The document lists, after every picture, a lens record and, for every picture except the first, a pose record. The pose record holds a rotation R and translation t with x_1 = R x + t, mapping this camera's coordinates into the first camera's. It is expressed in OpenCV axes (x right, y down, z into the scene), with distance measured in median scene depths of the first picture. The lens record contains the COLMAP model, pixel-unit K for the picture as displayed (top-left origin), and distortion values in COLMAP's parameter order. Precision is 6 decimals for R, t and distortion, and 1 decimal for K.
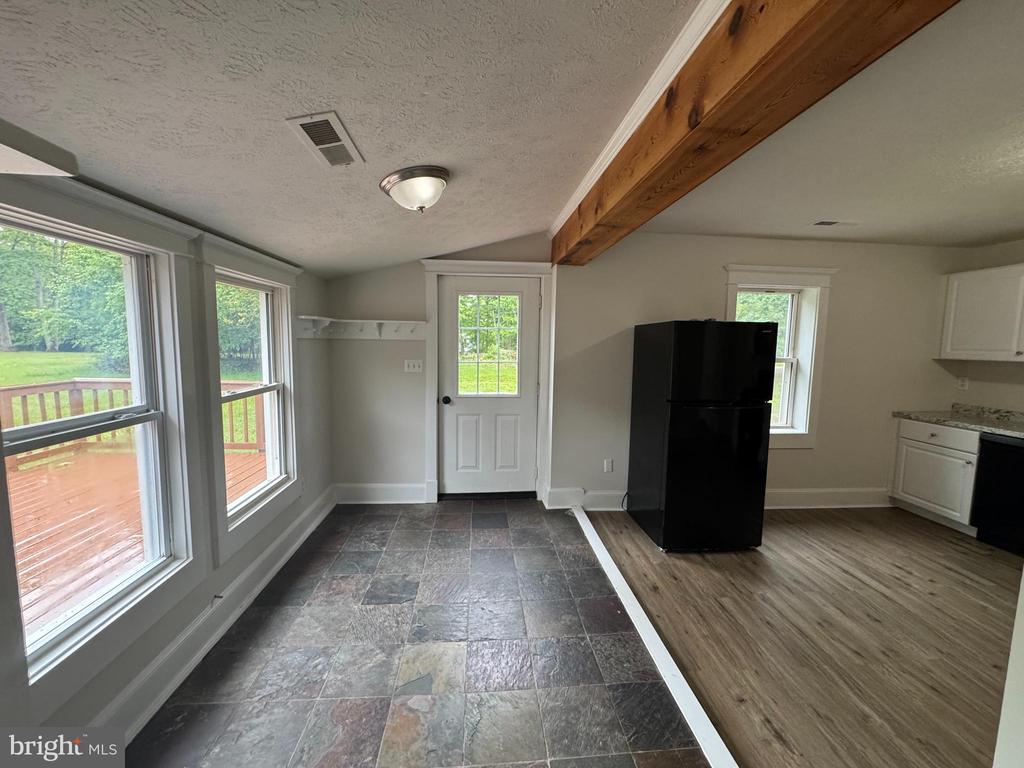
lens RADIAL K [[412.6, 0, 514.6], [0, 412.6, 381.0], [0, 0, 1]] dist [-0.001389, 0.000051]
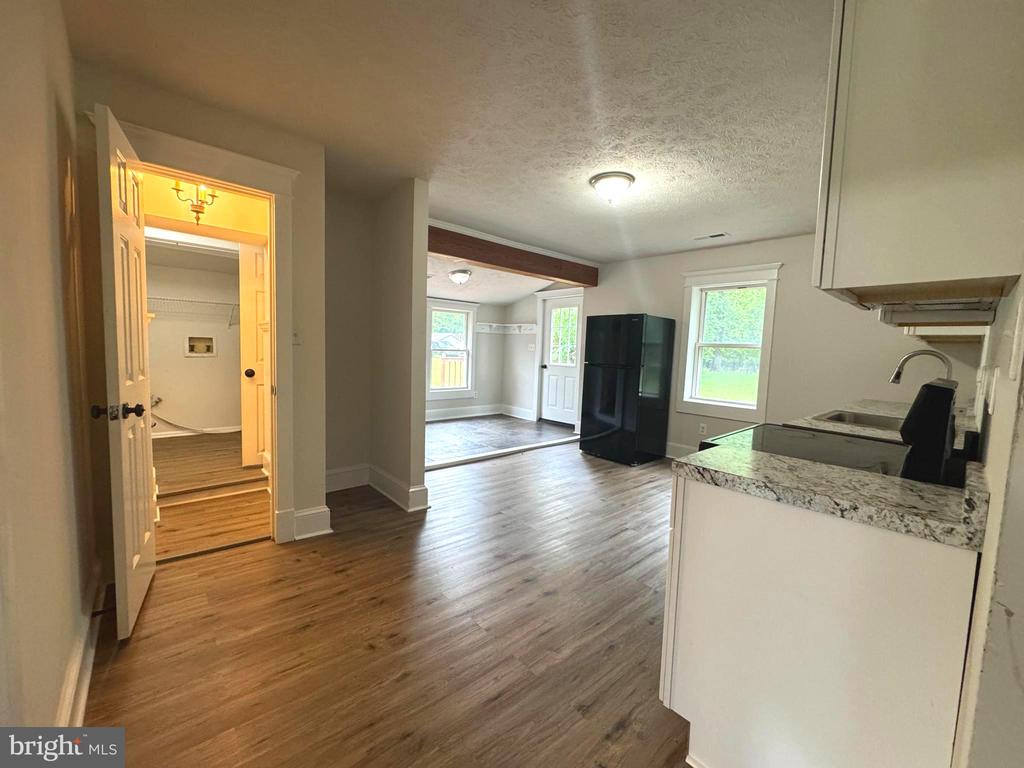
lens RADIAL K [[412.6, 0, 514.6], [0, 412.6, 381.0], [0, 0, 1]] dist [-0.001389, 0.000051]
pose [[0.602387, 0.068990, -0.795217, 1.535526], [-0.108849, 0.994051, 0.003785, 0.148552], [0.790748, 0.084278, 0.606313, -0.274678]]
